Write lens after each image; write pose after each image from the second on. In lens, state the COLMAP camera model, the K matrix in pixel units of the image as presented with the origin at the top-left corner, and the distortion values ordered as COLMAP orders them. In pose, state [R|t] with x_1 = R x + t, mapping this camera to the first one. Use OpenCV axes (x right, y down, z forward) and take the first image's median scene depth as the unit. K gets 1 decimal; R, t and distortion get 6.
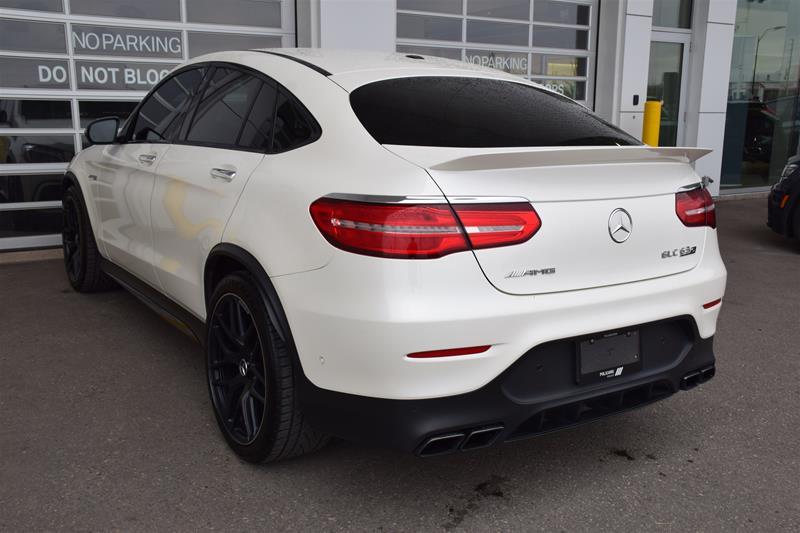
lens RADIAL K [[787.9, 0, 400.0], [0, 787.9, 266.5], [0, 0, 1]] dist [-0.012089, 0.026544]
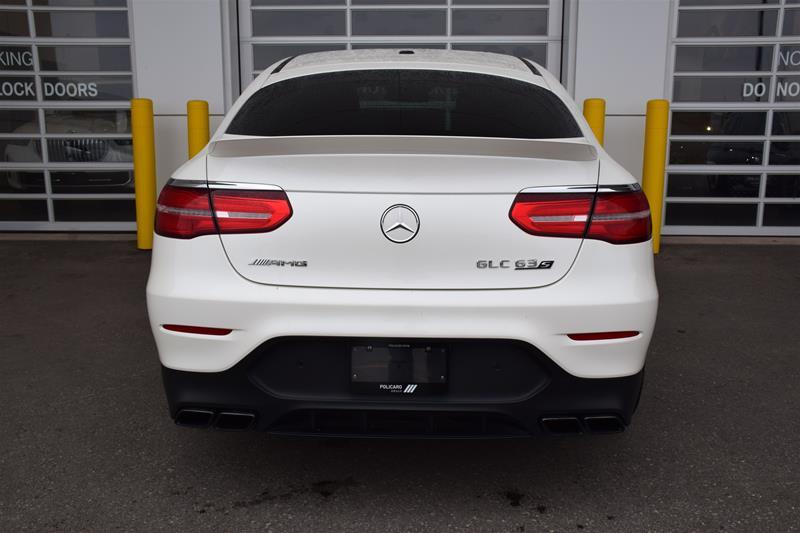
lens RADIAL K [[768.4, 0, 400.0], [0, 768.4, 266.5], [0, 0, 1]] dist [-0.081213, 0.215055]
pose [[0.826132, 0.097181, -0.555033, 0.768160], [-0.104550, 0.994348, 0.018485, -0.019861], [0.553692, 0.042758, 0.831623, 0.276365]]
